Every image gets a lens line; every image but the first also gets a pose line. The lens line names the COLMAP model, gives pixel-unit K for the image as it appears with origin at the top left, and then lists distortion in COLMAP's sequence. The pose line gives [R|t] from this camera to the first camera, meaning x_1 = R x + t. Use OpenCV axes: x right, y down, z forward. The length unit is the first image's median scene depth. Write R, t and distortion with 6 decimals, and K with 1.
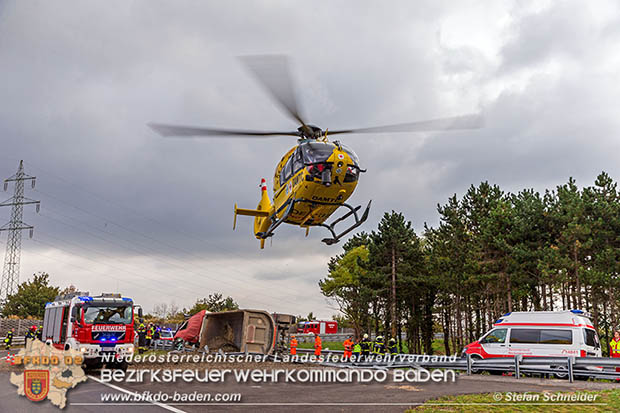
lens RADIAL K [[801.8, 0, 310.3], [0, 801.8, 201.1], [0, 0, 1]] dist [0.060293, 0.000000]
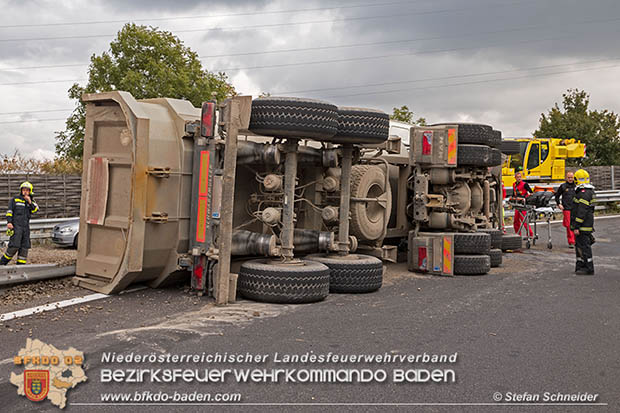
lens RADIAL K [[861.0, 0, 313.7], [0, 861.0, 202.8], [0, 0, 1]] dist [0.059906, 0.000000]
pose [[0.563581, -0.027551, -0.825601, 0.138235], [0.175452, 0.980633, 0.087044, 0.117909], [0.807213, -0.193909, 0.557500, 0.675742]]
